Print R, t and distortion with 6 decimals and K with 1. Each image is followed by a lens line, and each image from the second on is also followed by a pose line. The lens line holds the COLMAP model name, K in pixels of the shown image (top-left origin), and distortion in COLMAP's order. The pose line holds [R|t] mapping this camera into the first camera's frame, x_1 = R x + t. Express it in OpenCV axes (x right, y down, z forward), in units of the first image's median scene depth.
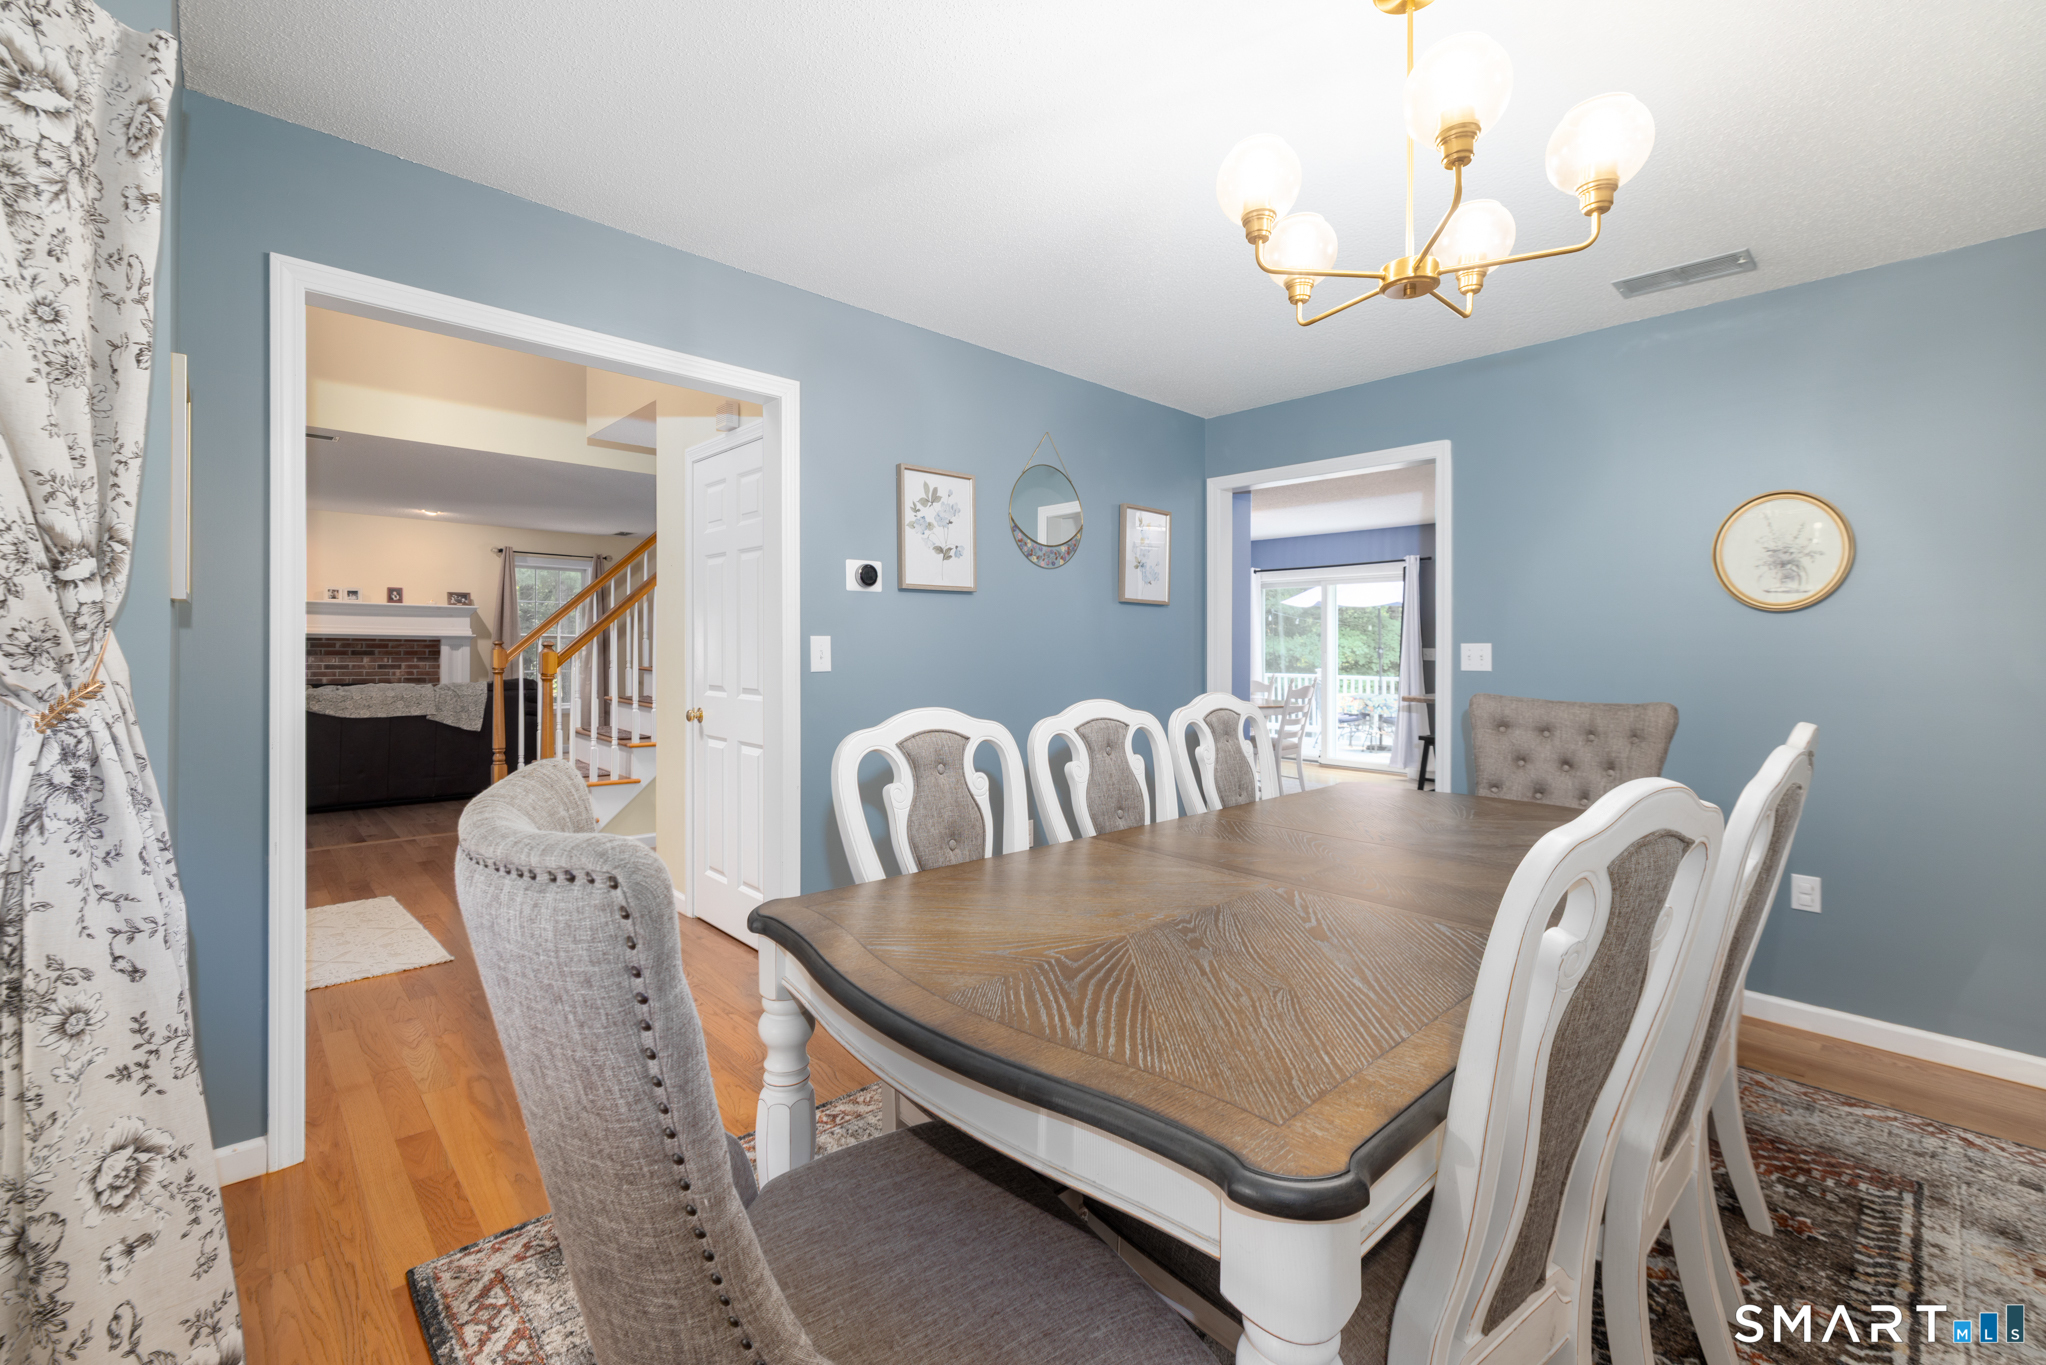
lens RADIAL K [[867.1, 0, 1022.5], [0, 867.1, 648.7], [0, 0, 1]] dist [-0.006249, 0.000329]
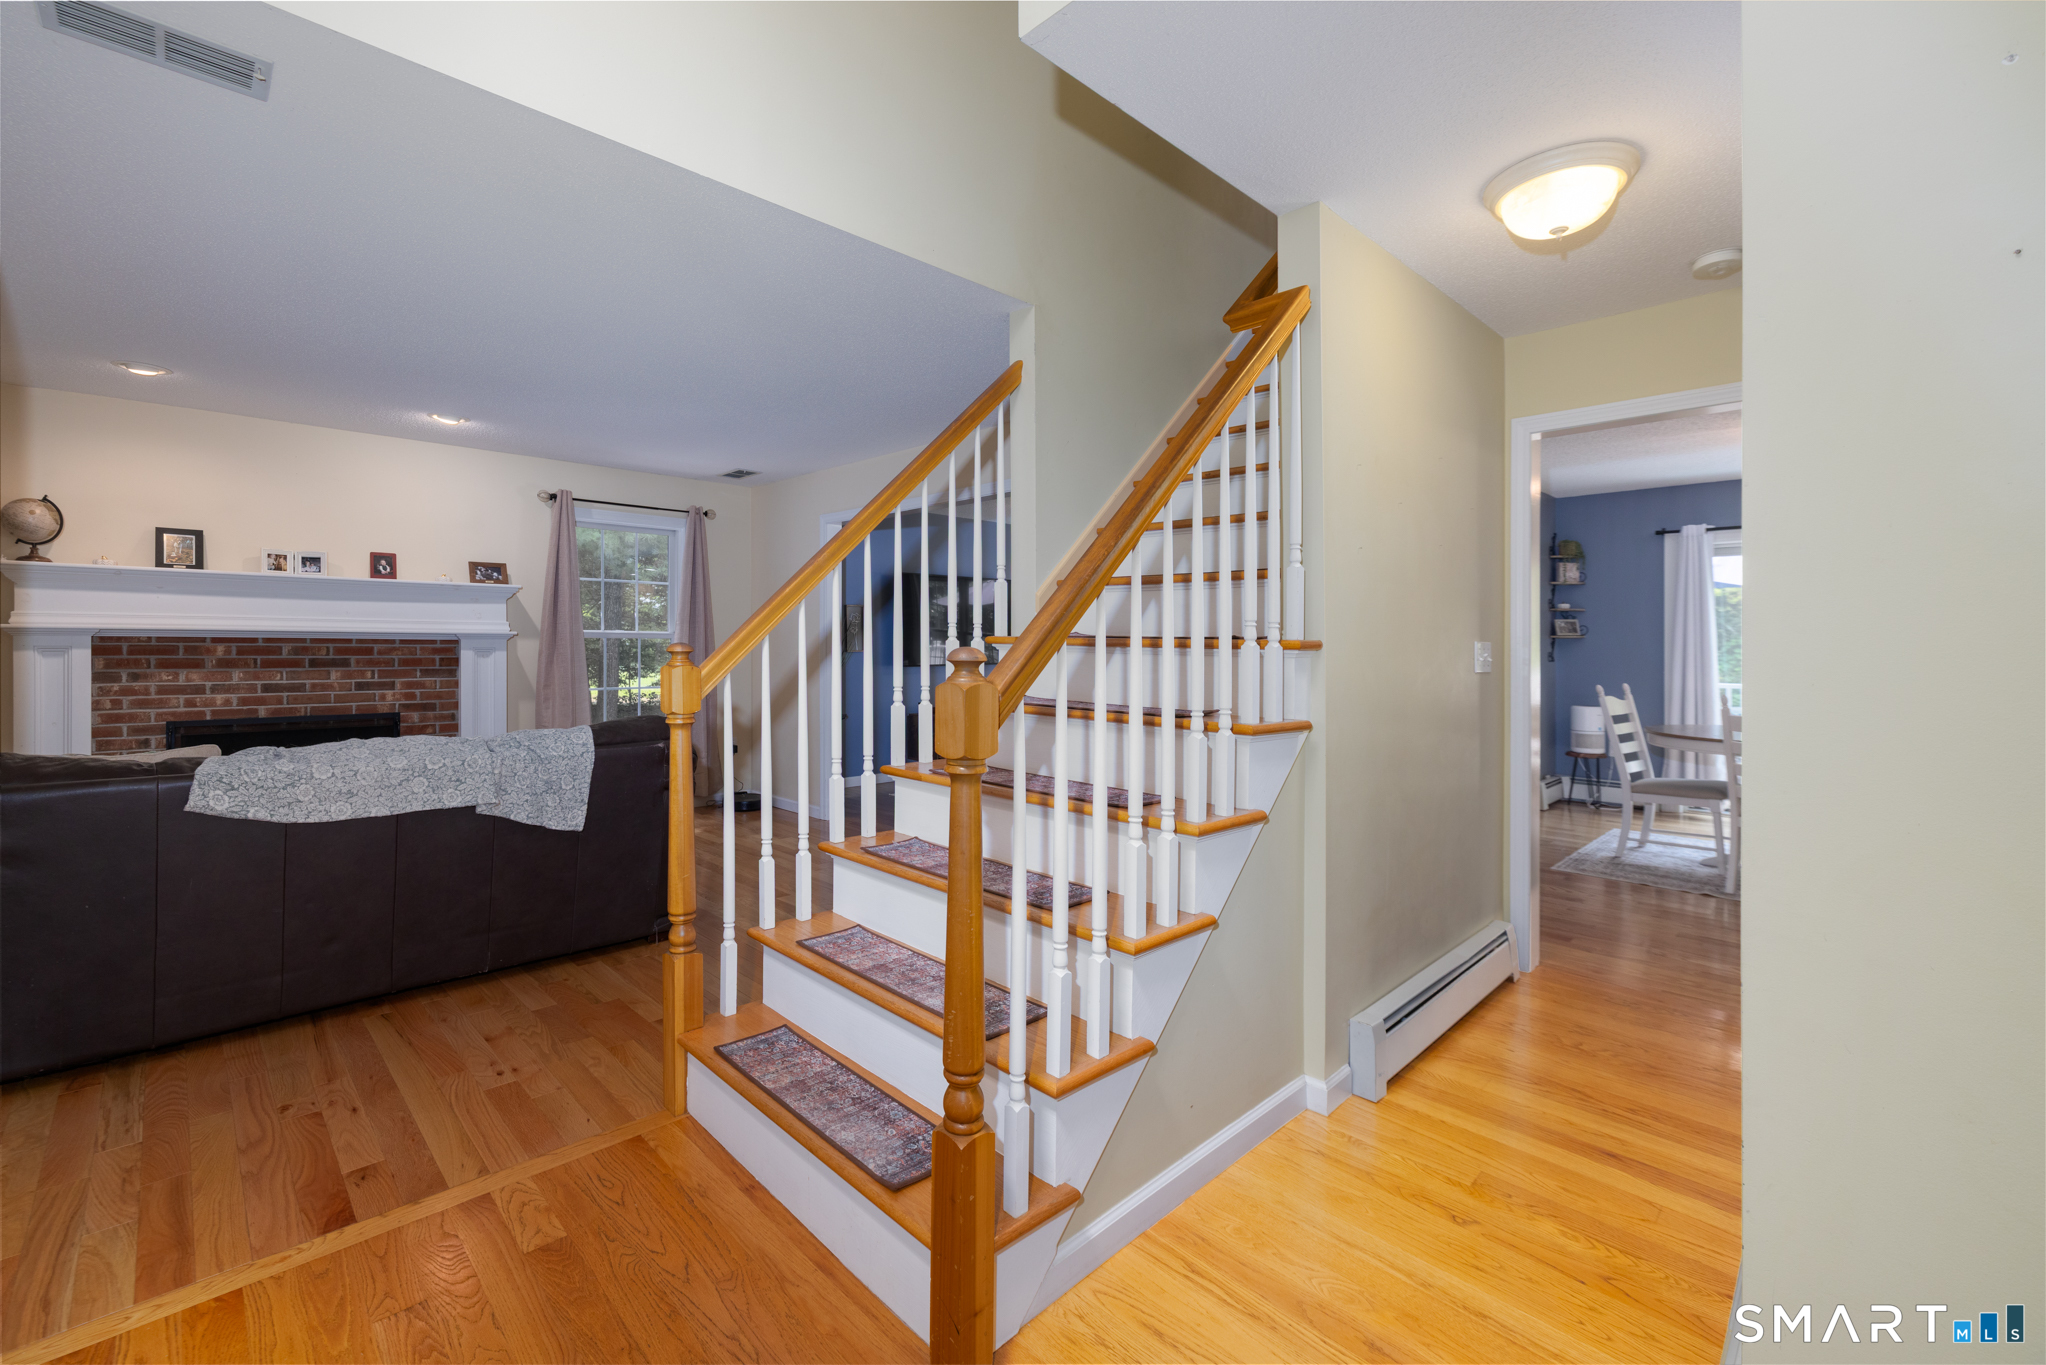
lens RADIAL K [[875.0, 0, 1016.5], [0, 875.0, 644.0], [0, 0, 1]] dist [-0.001224, 0.000020]
pose [[0.999806, -0.003992, 0.019313, -0.301663], [0.003991, 0.999992, 0.000079, -0.006212], [-0.019313, -0.000002, 0.999813, 0.388686]]
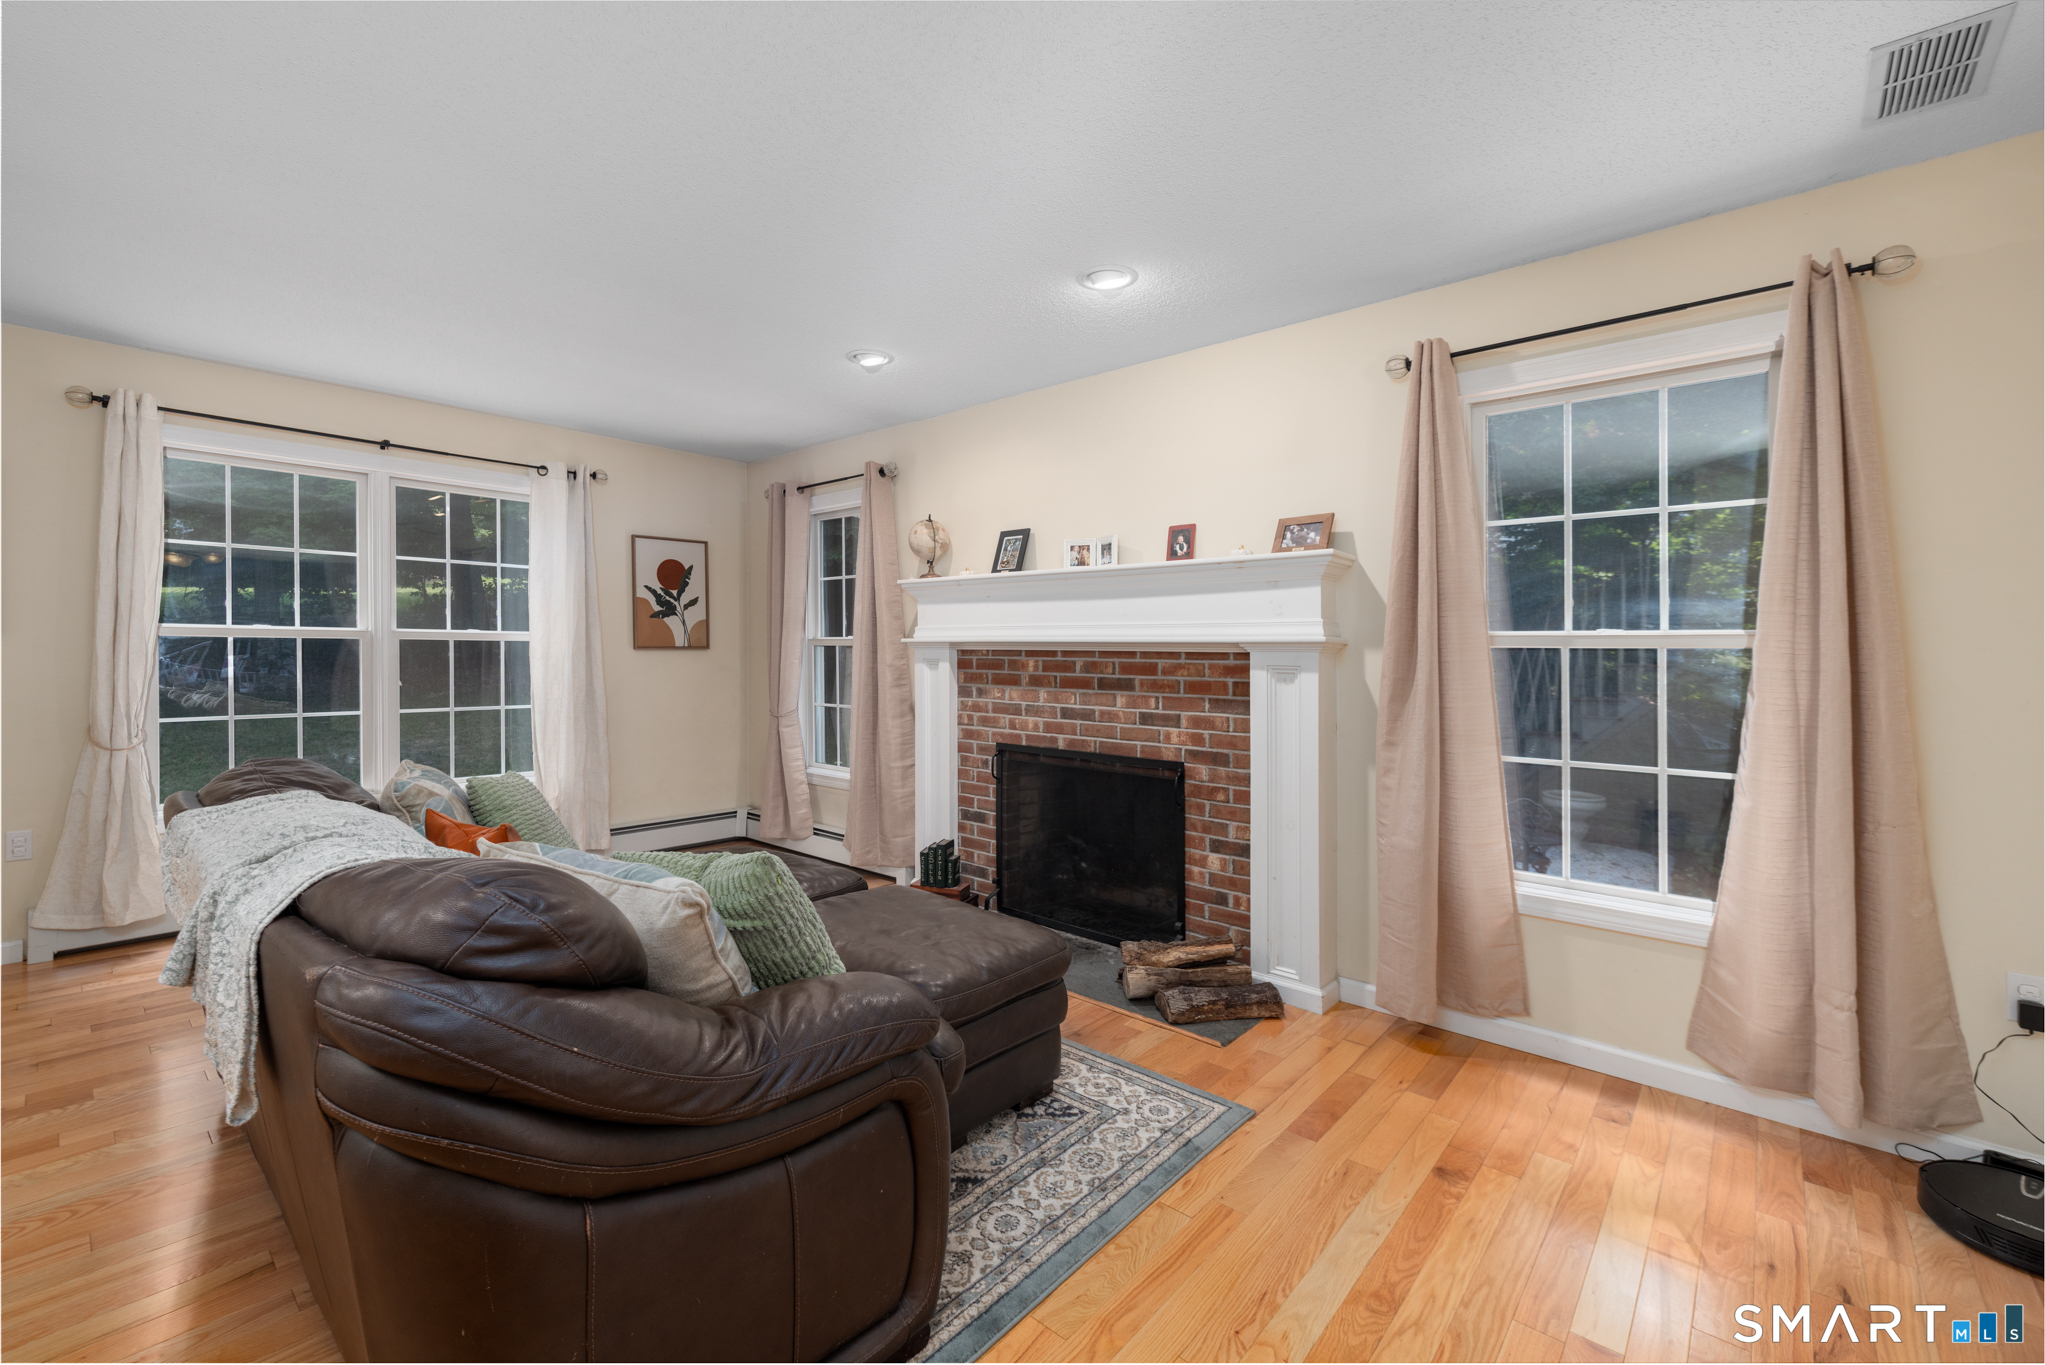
lens RADIAL K [[866.6, 0, 1022.0], [0, 866.6, 648.8], [0, 0, 1]] dist [-0.006249, 0.000329]
pose [[0.075301, -0.008580, -0.997124, -0.327653], [-0.001149, 0.999962, -0.008692, -0.009006], [0.997160, 0.001800, 0.075288, 0.900117]]
